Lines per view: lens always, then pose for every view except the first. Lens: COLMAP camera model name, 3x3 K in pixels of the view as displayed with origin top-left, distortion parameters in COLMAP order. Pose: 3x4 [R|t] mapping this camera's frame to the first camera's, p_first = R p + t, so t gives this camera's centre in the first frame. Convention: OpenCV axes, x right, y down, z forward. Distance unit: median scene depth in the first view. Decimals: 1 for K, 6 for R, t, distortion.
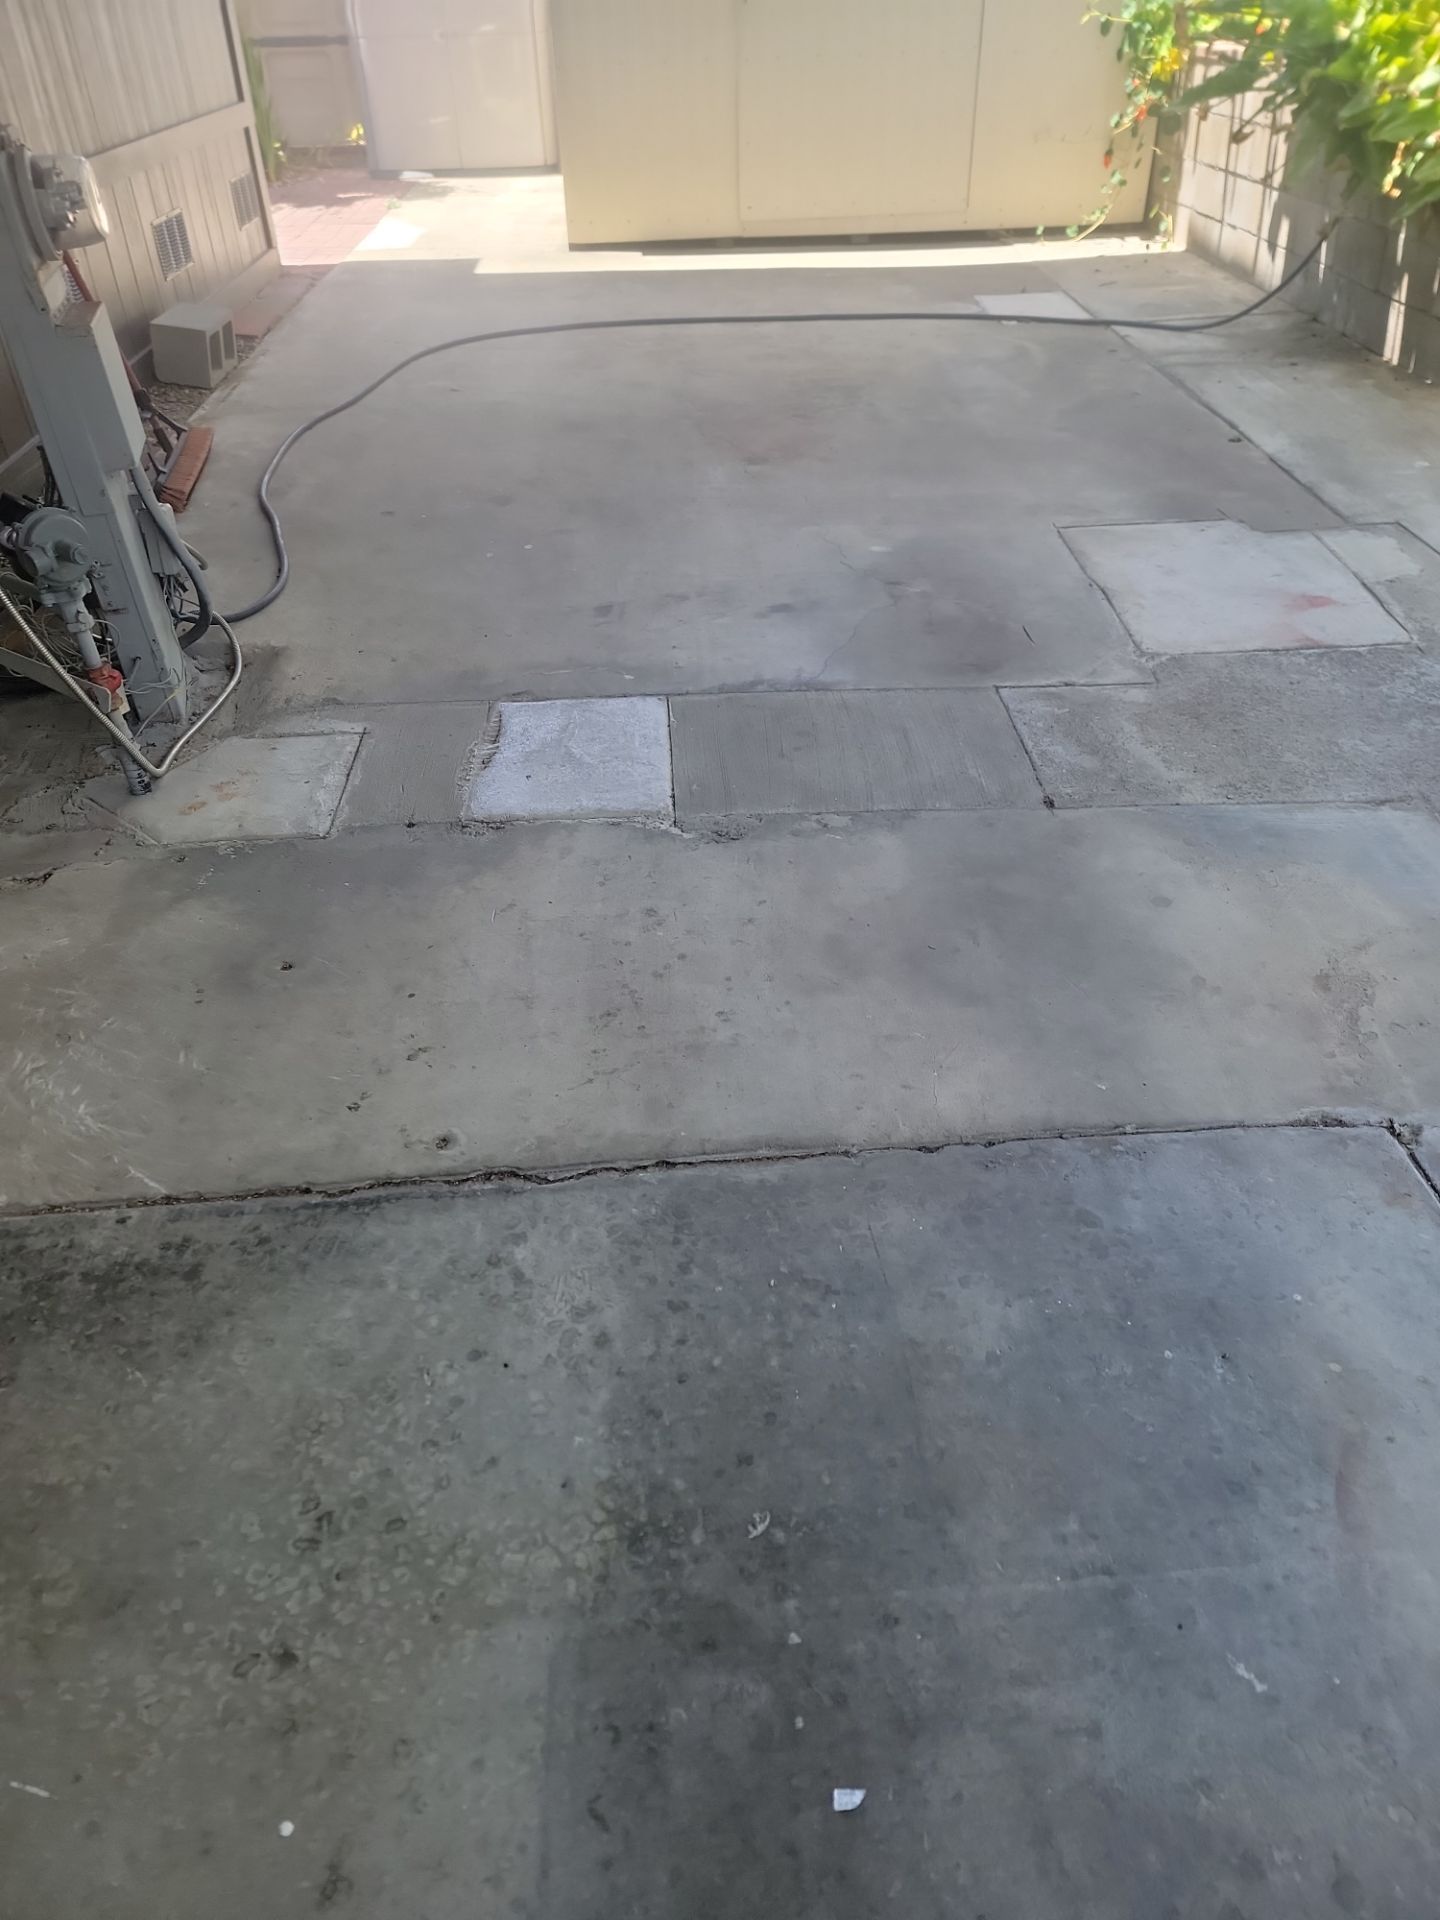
lens RADIAL K [[1352.7, 0, 707.2], [0, 1352.7, 1010.7], [0, 0, 1]] dist [0.088445, -0.065708]
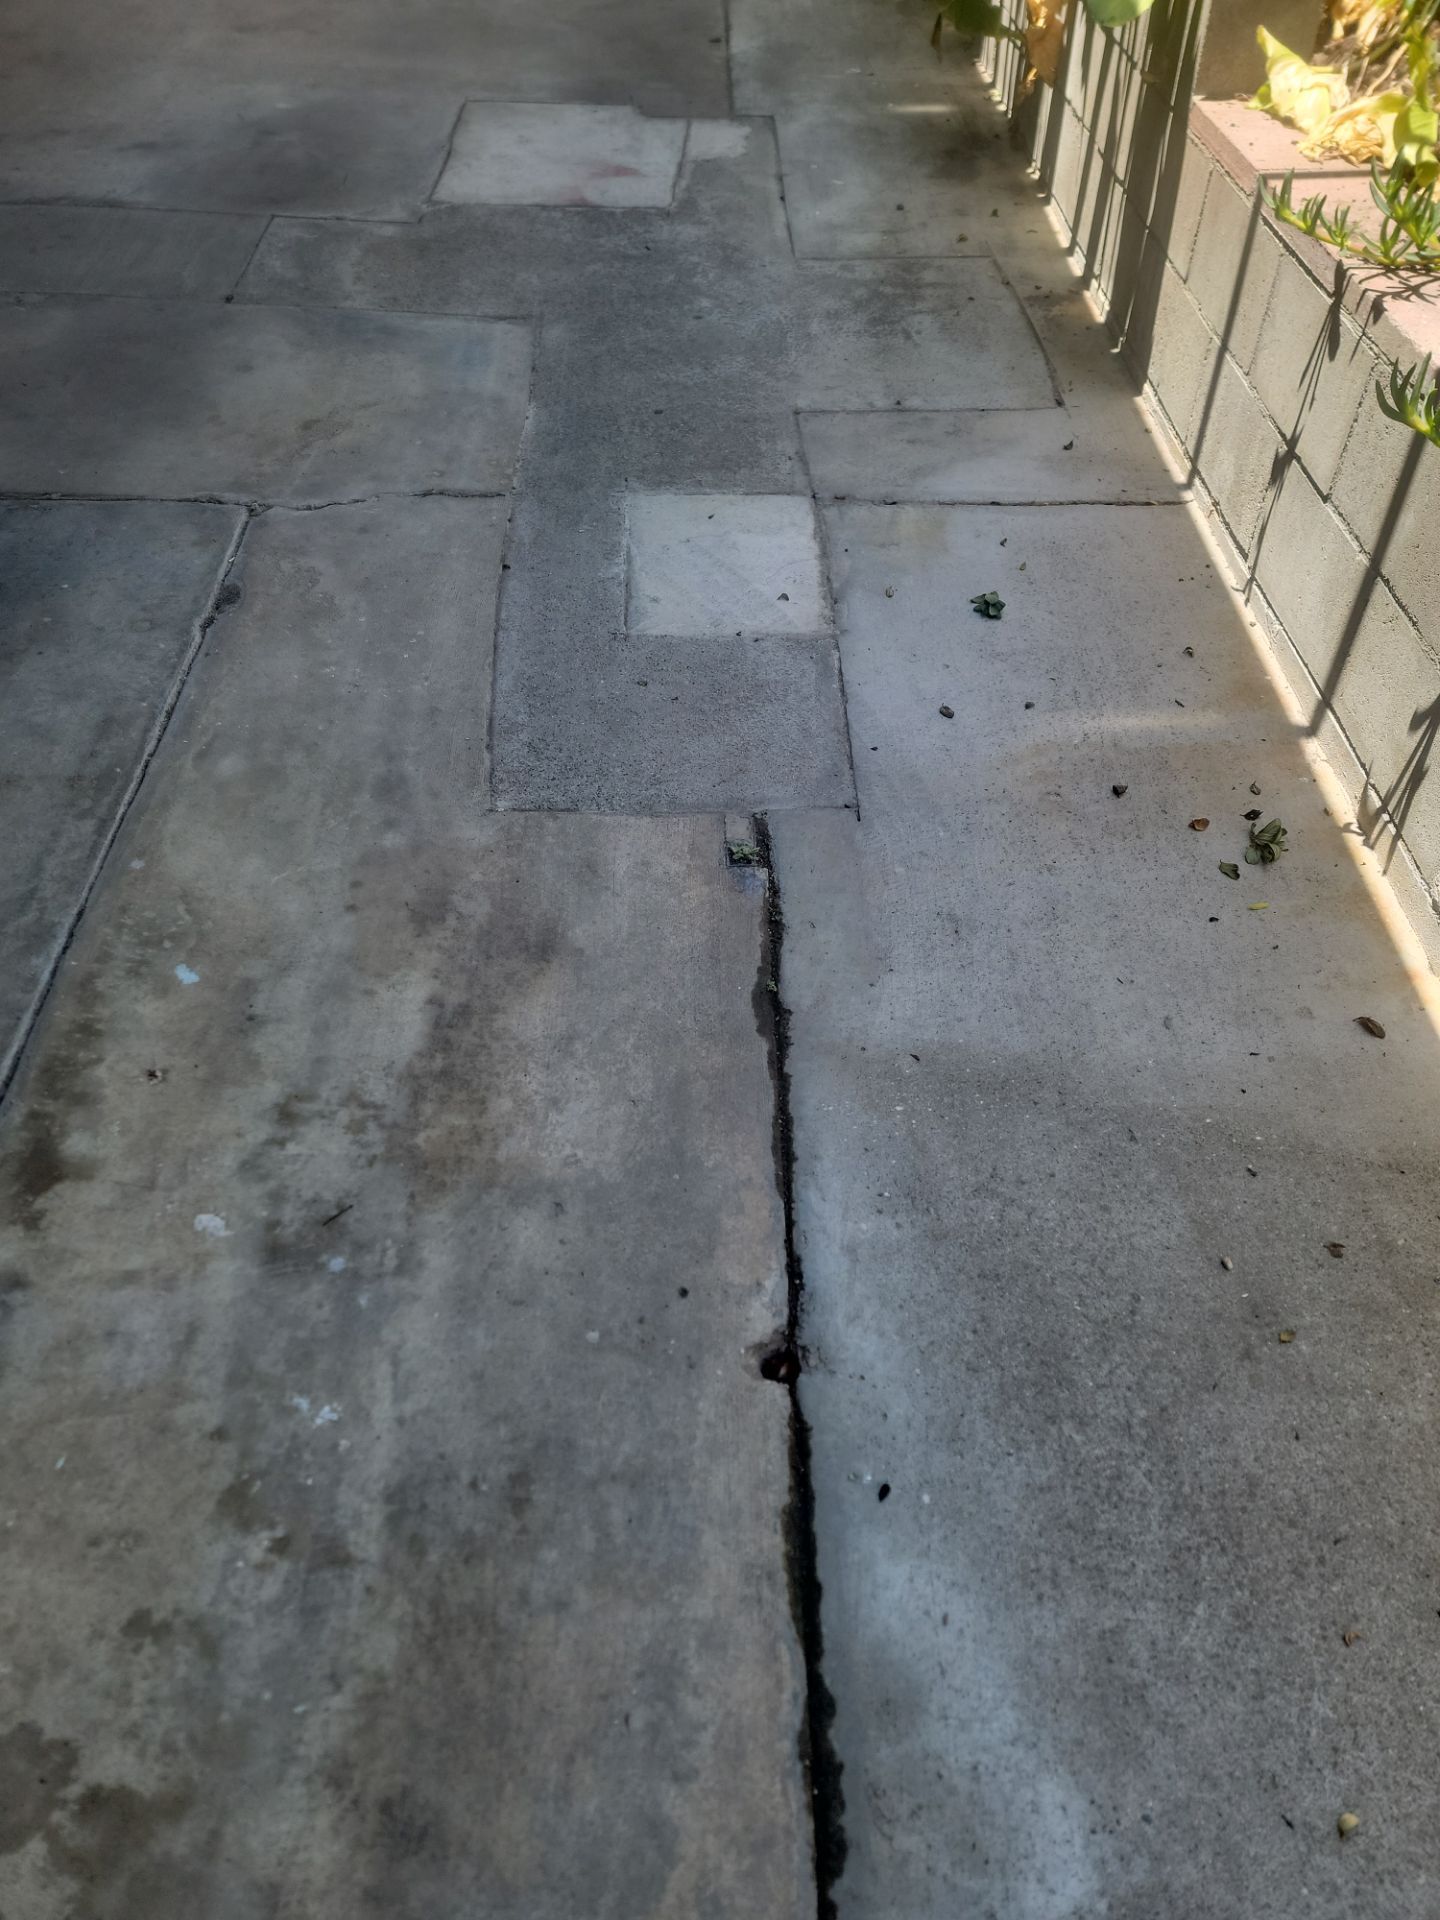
lens RADIAL K [[1352.7, 0, 707.2], [0, 1352.7, 1010.7], [0, 0, 1]] dist [0.088445, -0.065708]
pose [[0.998707, 0.050552, 0.005356, 0.569966], [-0.050746, 0.985226, 0.163565, 0.193112], [0.002992, -0.163626, 0.986518, -0.220565]]
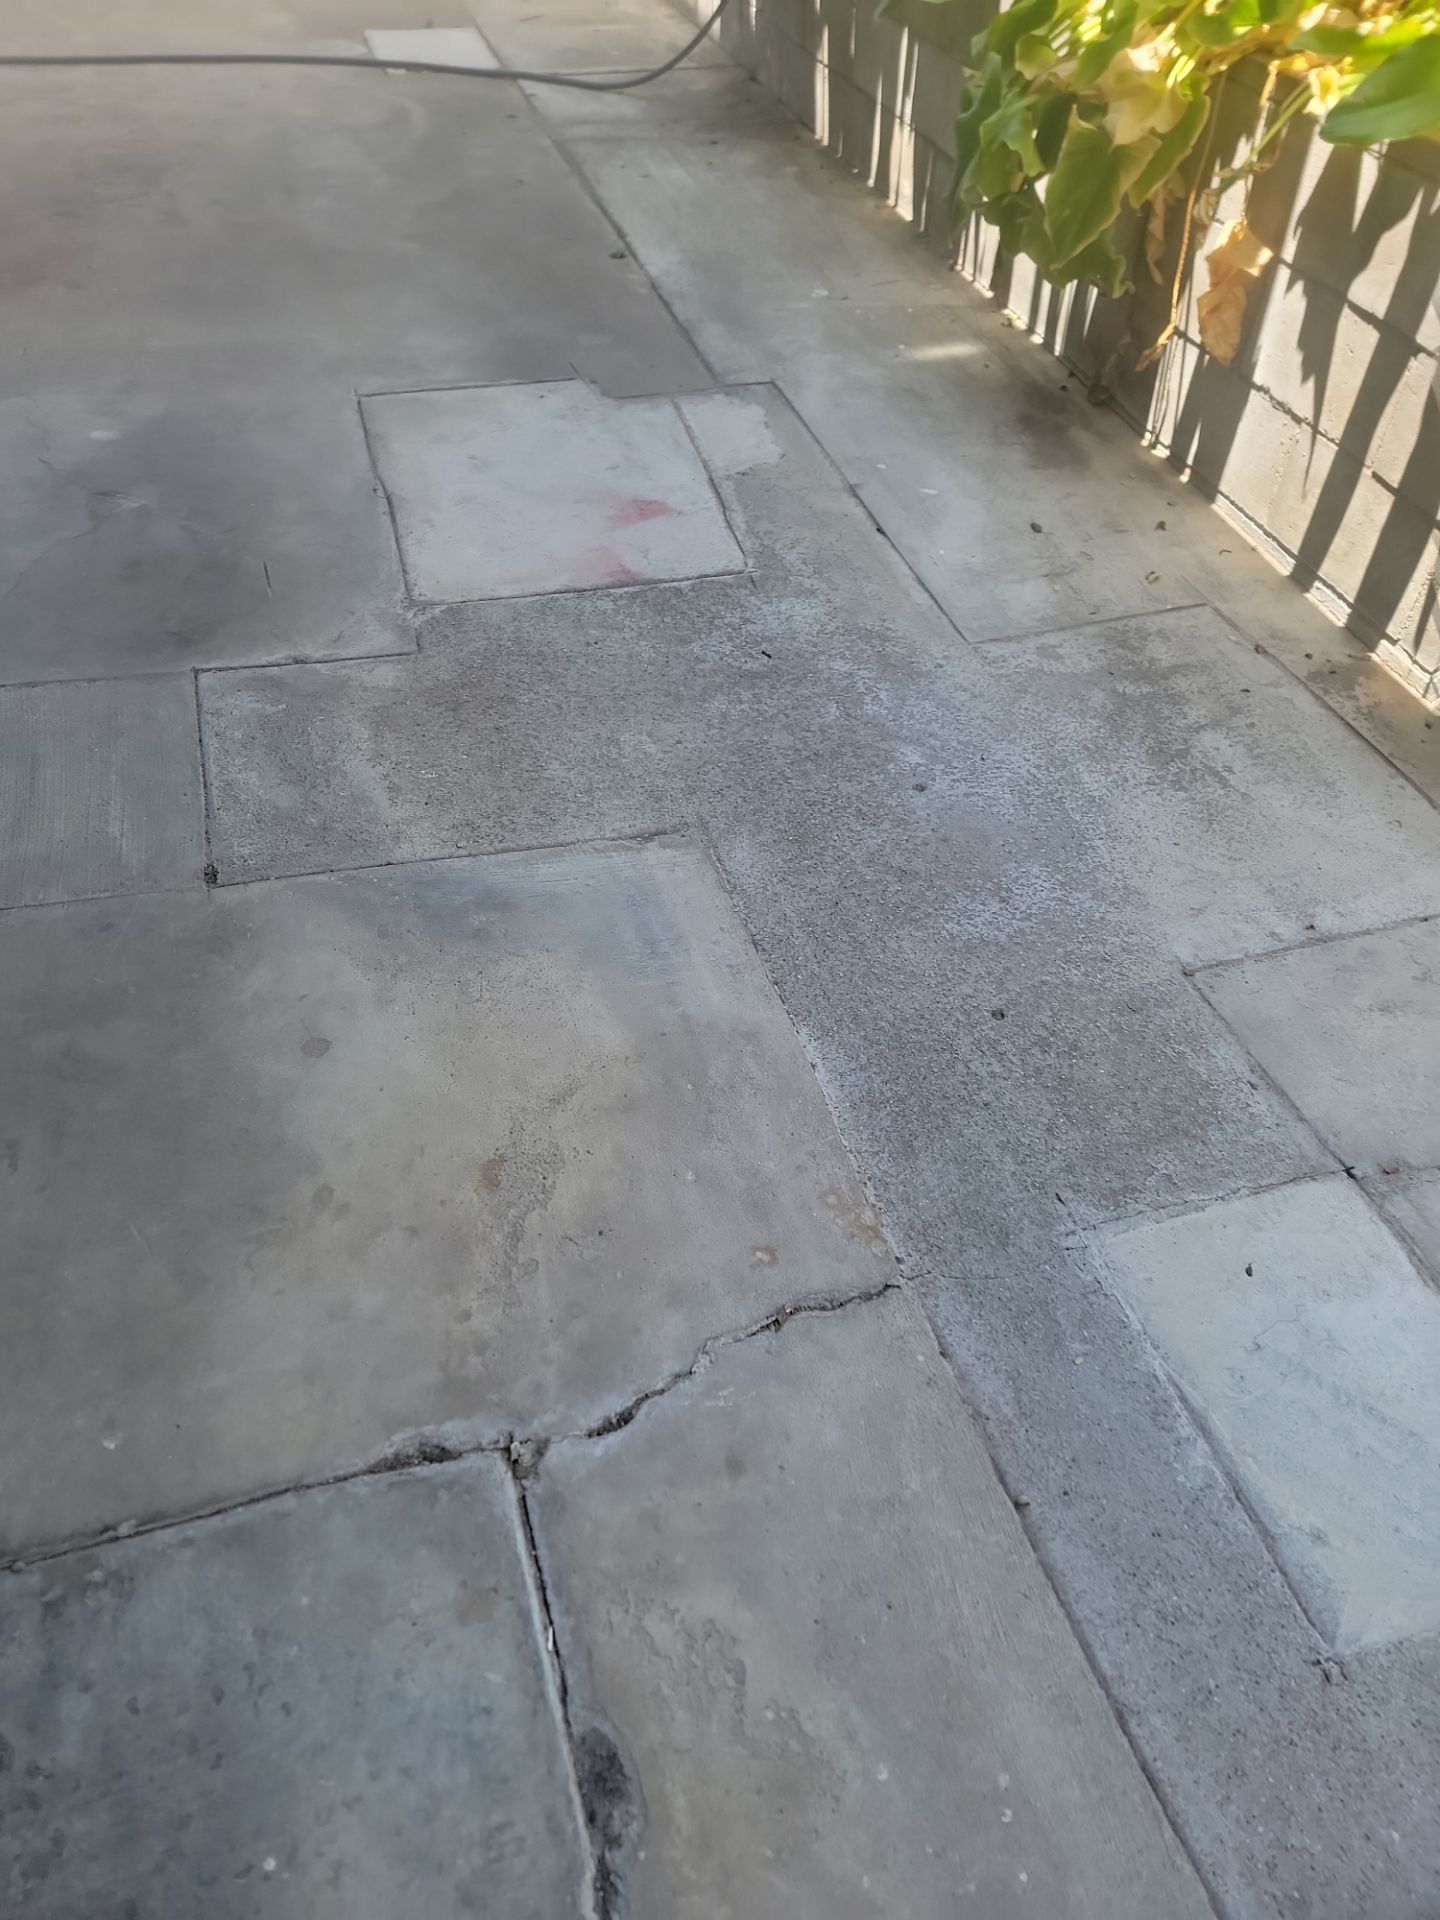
lens RADIAL K [[1352.7, 0, 707.2], [0, 1352.7, 1010.7], [0, 0, 1]] dist [0.088445, -0.065708]
pose [[0.969760, -0.130944, 0.205961, 0.289603], [0.097527, 0.981493, 0.164803, -0.147067], [-0.223729, -0.139732, 0.964583, 0.197464]]
